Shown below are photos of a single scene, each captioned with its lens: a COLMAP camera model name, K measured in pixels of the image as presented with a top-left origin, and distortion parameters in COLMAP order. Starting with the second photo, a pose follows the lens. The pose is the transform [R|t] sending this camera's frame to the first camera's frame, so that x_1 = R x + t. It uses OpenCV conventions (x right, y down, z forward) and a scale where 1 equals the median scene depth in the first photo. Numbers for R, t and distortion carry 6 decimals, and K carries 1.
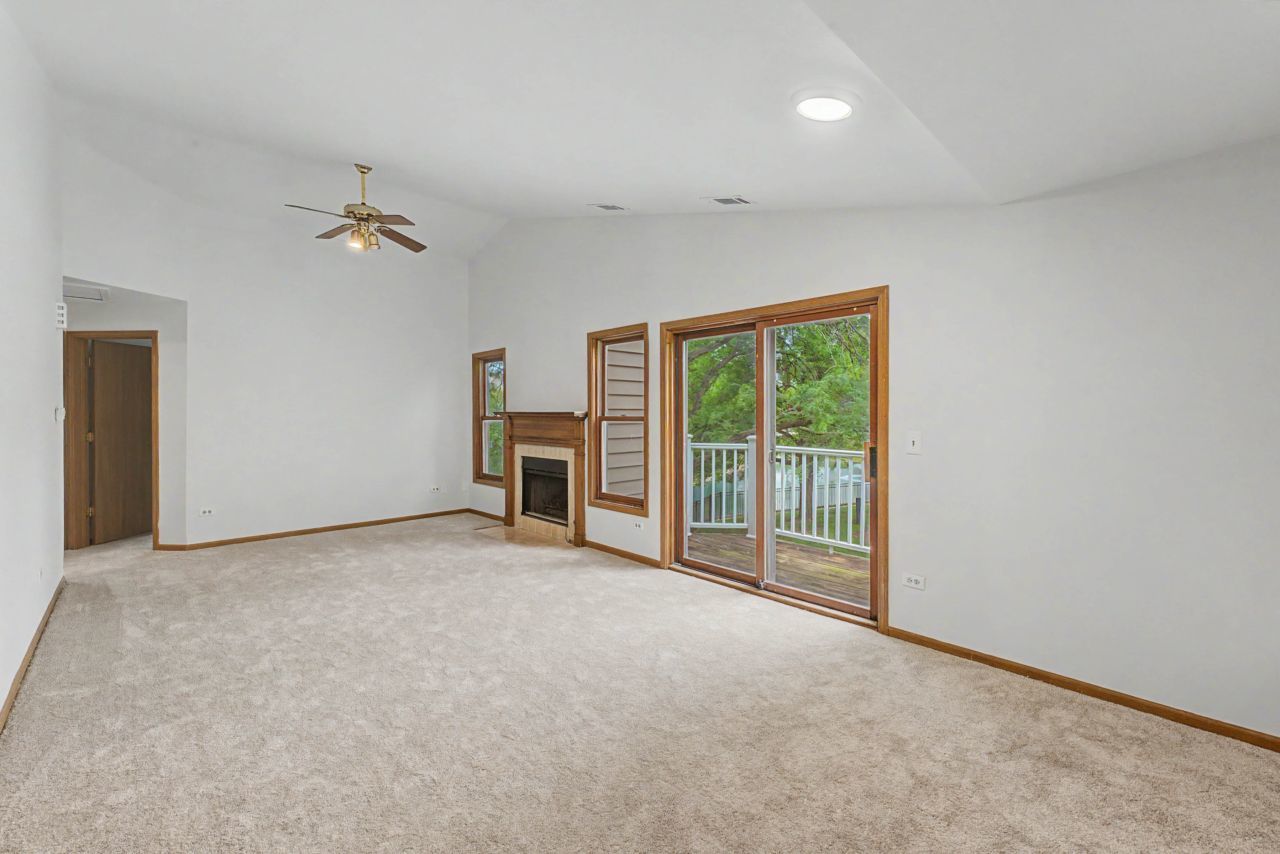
lens RADIAL K [[533.8, 0, 641.5], [0, 533.8, 411.6], [0, 0, 1]] dist [-0.000976, -0.000052]
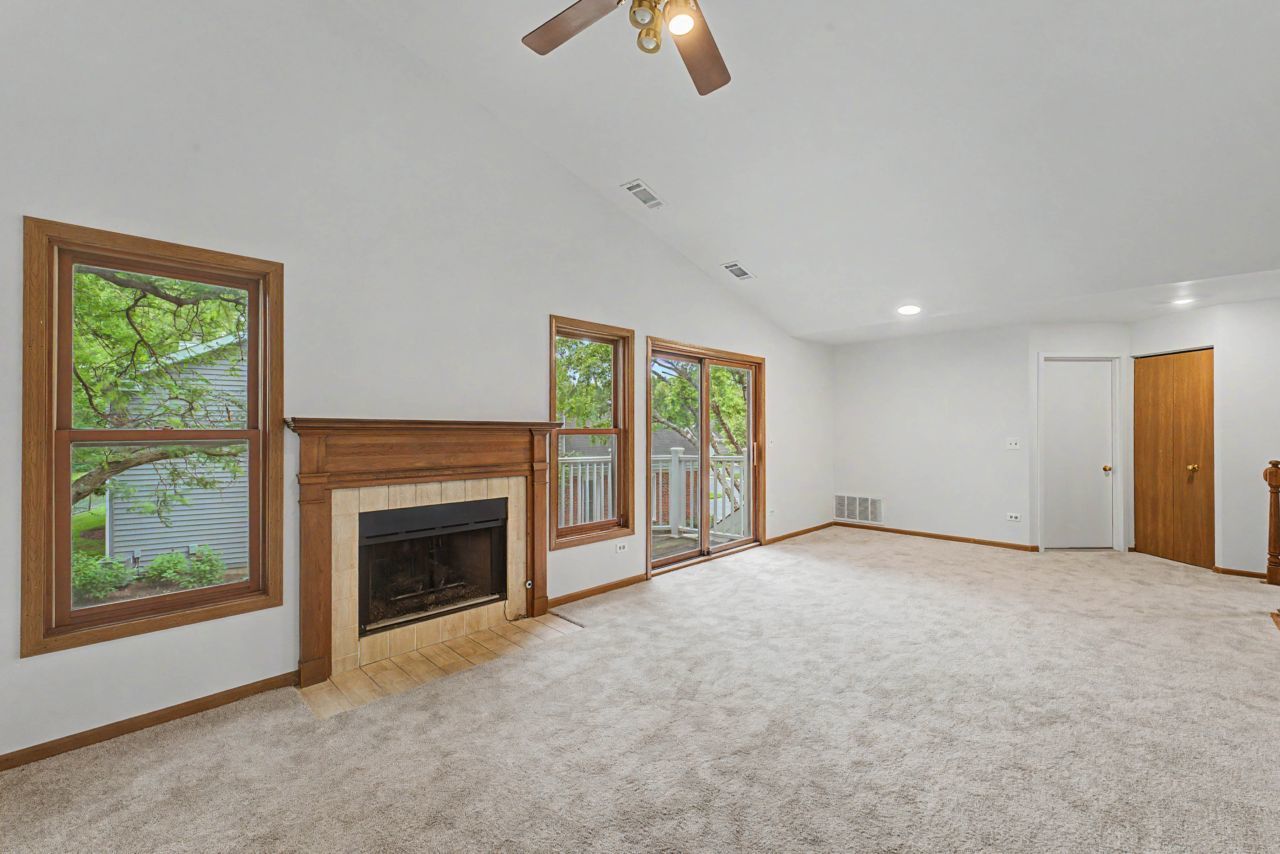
lens RADIAL K [[524.3, 0, 640.0], [0, 524.3, 427.0], [0, 0, 1]] dist [-0.001259, 0.000109]
pose [[-0.028107, 0.004754, 0.999594, -0.881214], [-0.002616, 0.999985, -0.004829, 0.009398], [-0.999601, -0.002751, -0.028094, 0.961631]]
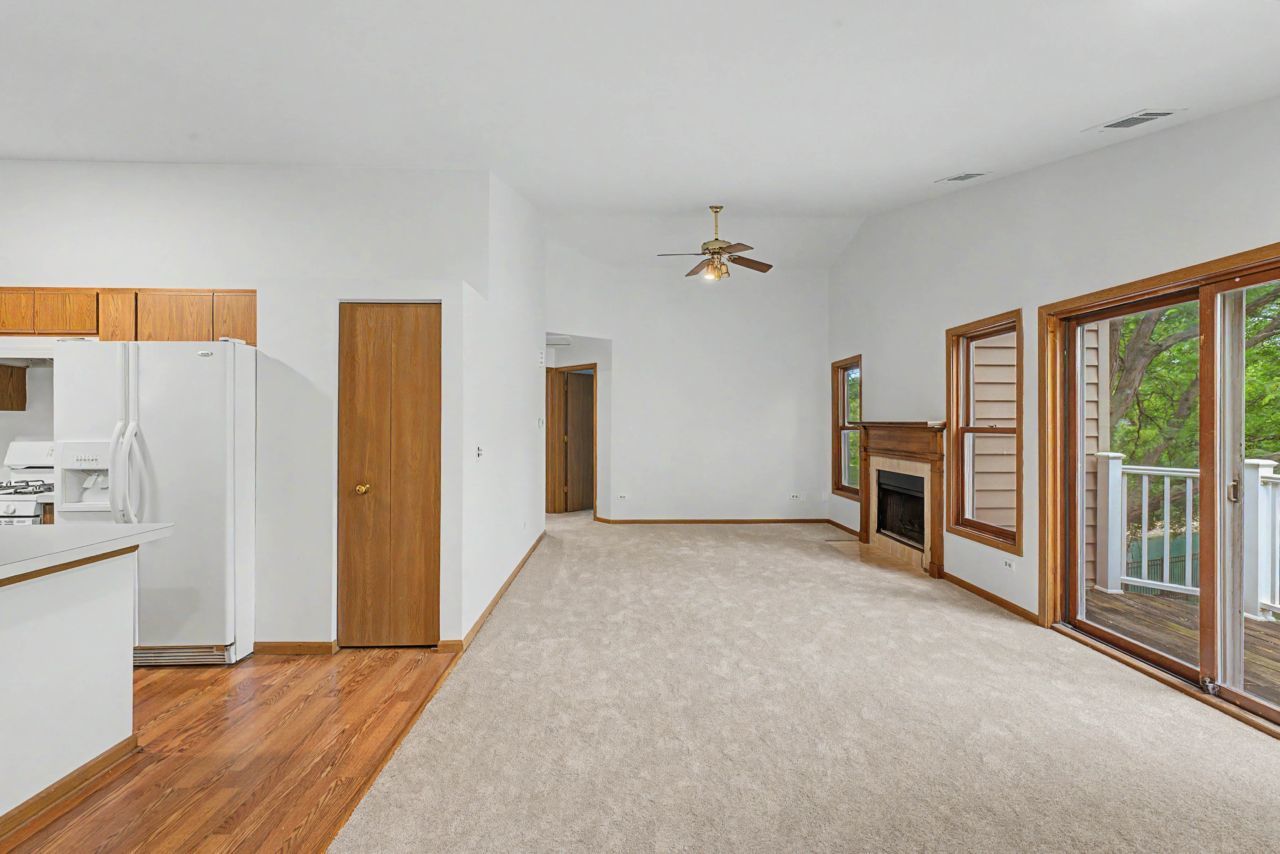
lens RADIAL K [[536.4, 0, 639.1], [0, 536.4, 419.8], [0, 0, 1]] dist [-0.000238, 0.000134]
pose [[0.745163, -0.001304, -0.666881, 0.113358], [-0.000499, 0.999997, -0.002512, -0.000507], [0.666882, 0.002205, 0.745160, 0.034209]]
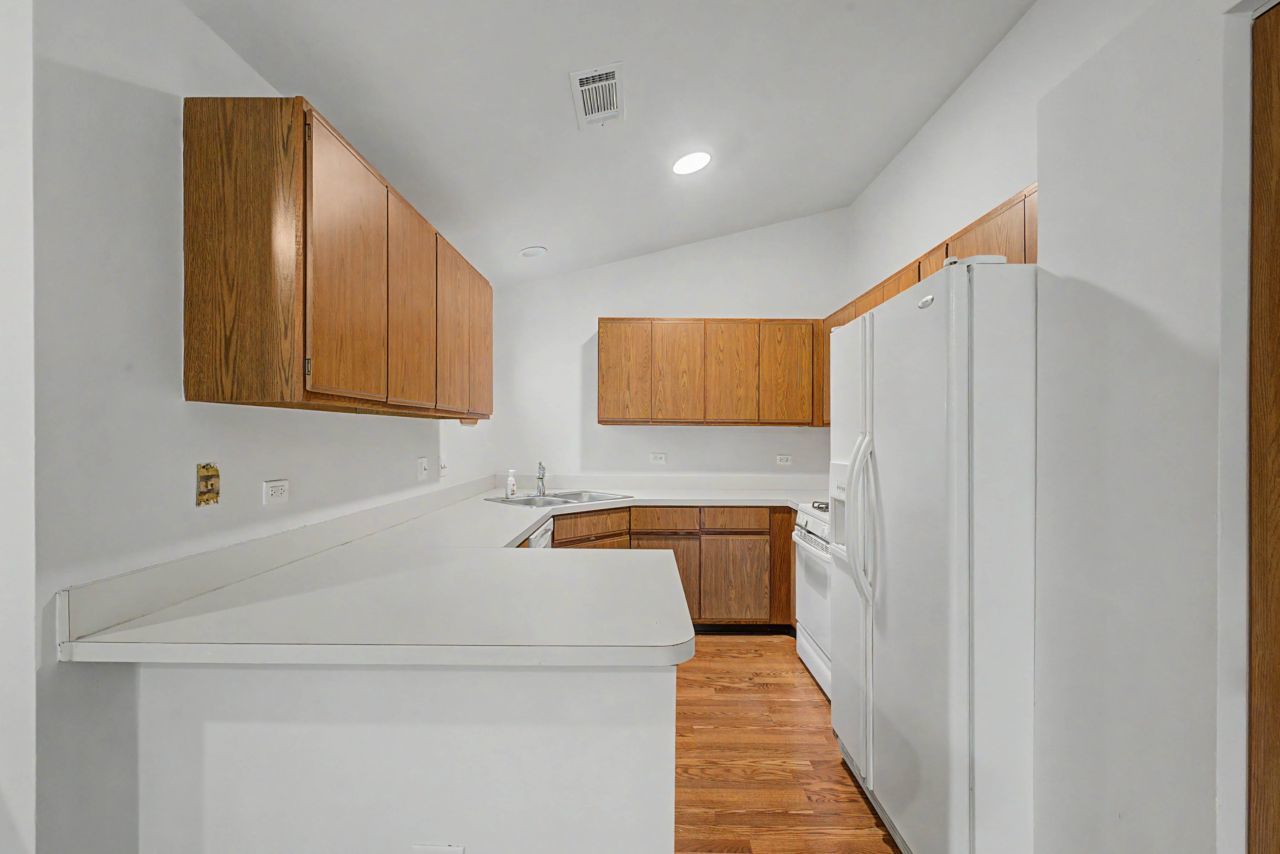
lens RADIAL K [[549.5, 0, 639.0], [0, 549.5, 436.9], [0, 0, 1]] dist [0.000191, 0.000040]
pose [[-0.696850, -0.002346, -0.717213, -0.298979], [-0.001977, 0.999997, -0.001349, 0.002320], [0.717214, 0.000478, -0.696853, 0.253577]]
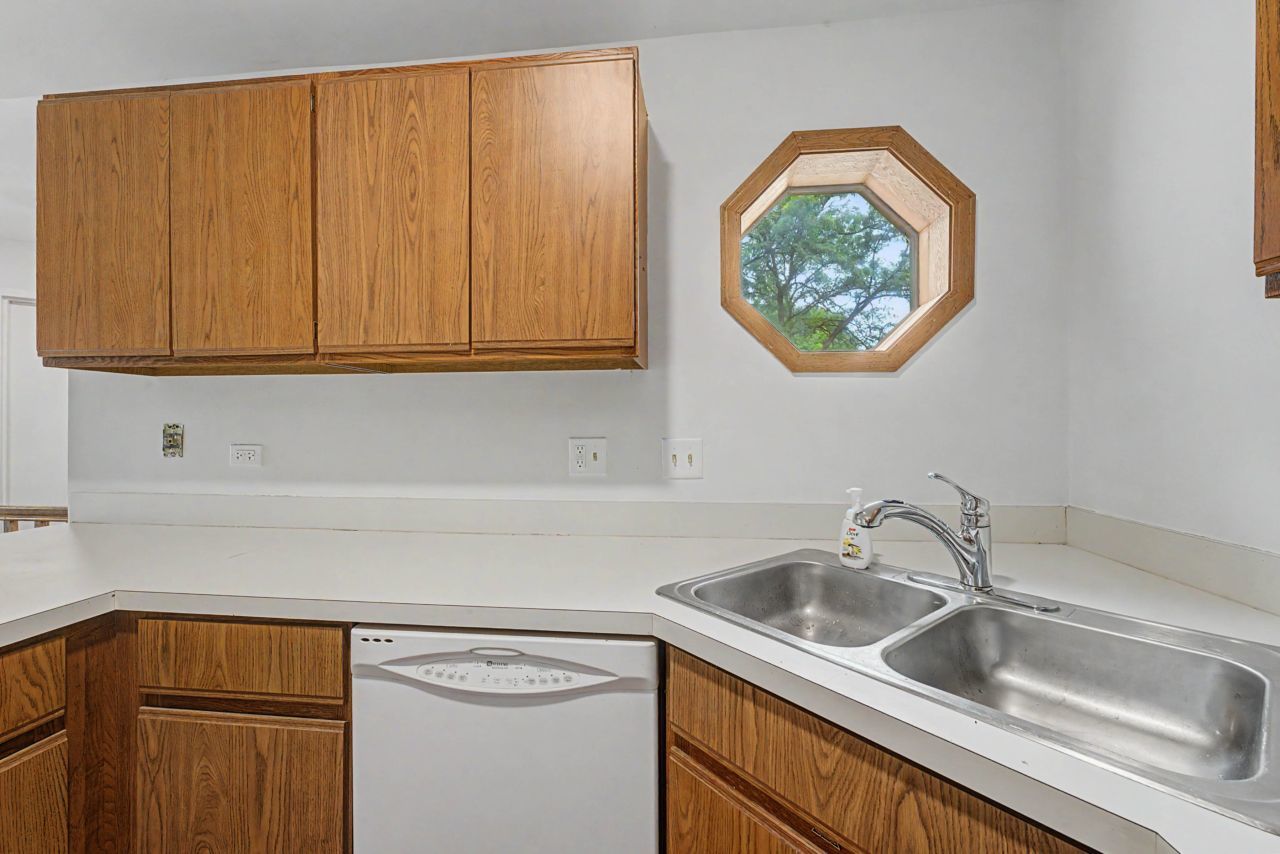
lens RADIAL K [[524.3, 0, 640.0], [0, 524.3, 427.0], [0, 0, 1]] dist [-0.001259, 0.000109]
pose [[-0.640309, -0.004689, 0.768103, -0.835800], [-0.003585, 0.999989, 0.003116, 0.016541], [-0.768109, -0.000758, -0.640318, -0.139175]]
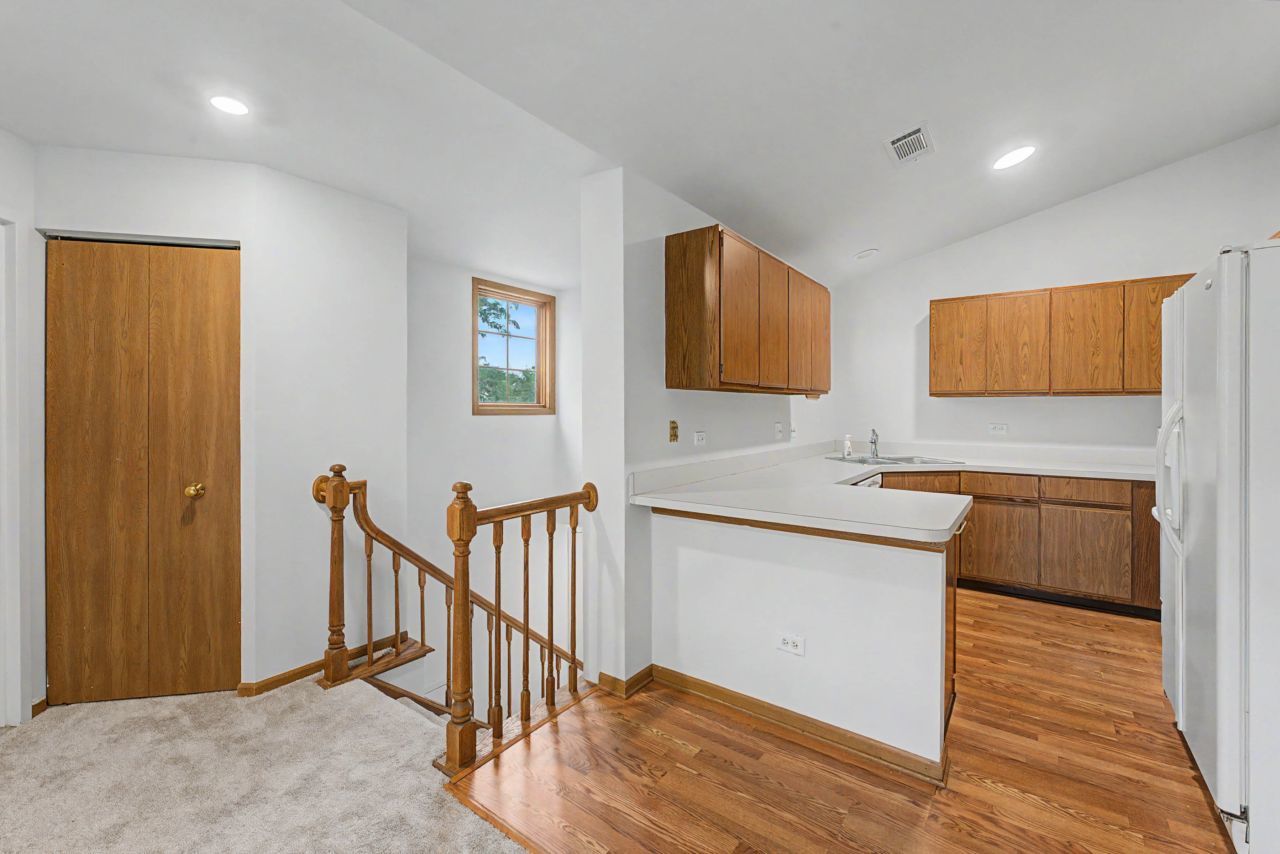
lens RADIAL K [[533.8, 0, 641.5], [0, 533.8, 411.6], [0, 0, 1]] dist [-0.000976, -0.000052]
pose [[-0.983576, -0.000301, -0.180492, -0.215323], [-0.000469, 0.999999, 0.000889, 0.006897], [0.180492, 0.000959, -0.983576, 0.422525]]
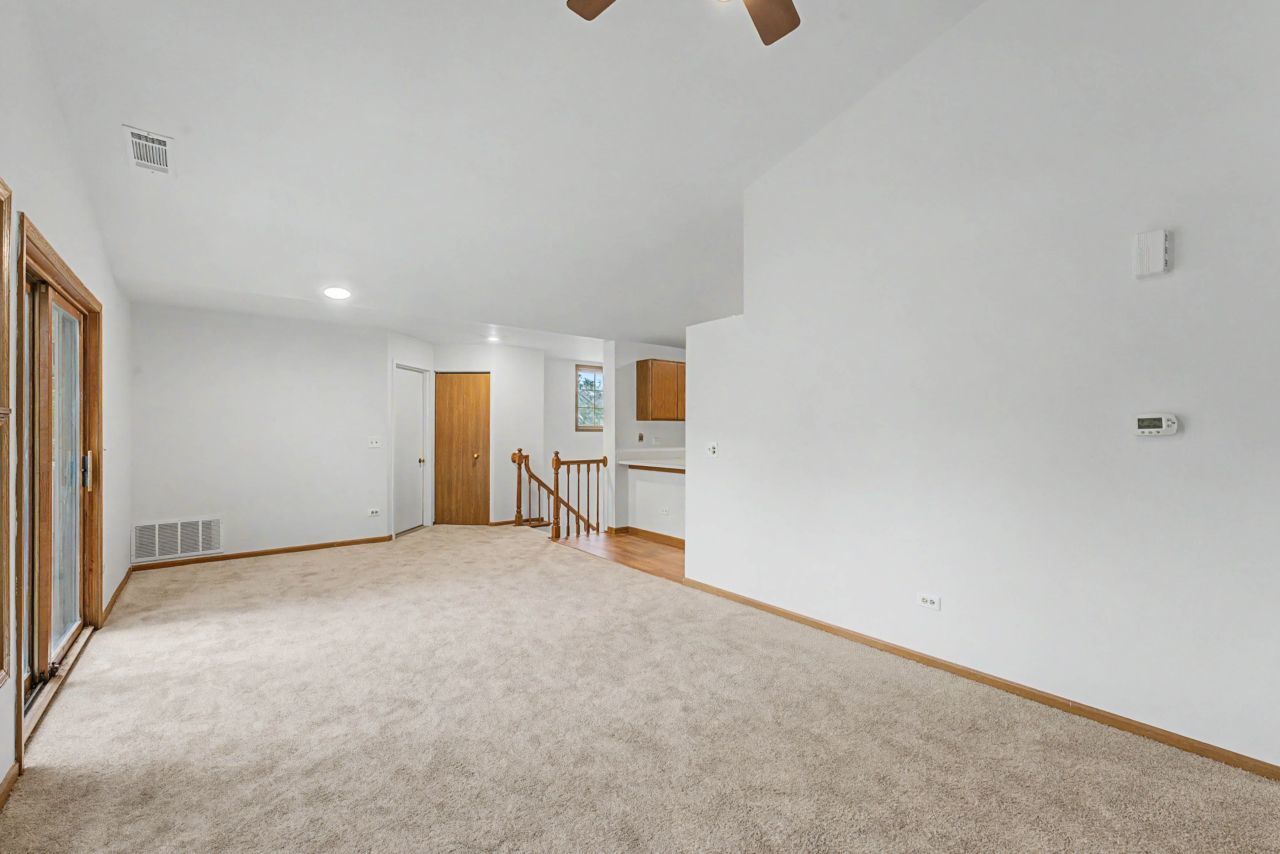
lens RADIAL K [[539.3, 0, 640.0], [0, 539.3, 427.0], [0, 0, 1]] dist [0.000815, -0.000016]
pose [[-0.996473, -0.002710, 0.083873, -0.467154], [-0.003256, 0.999974, -0.006370, 0.009665], [-0.083854, -0.006621, -0.996456, 1.293855]]
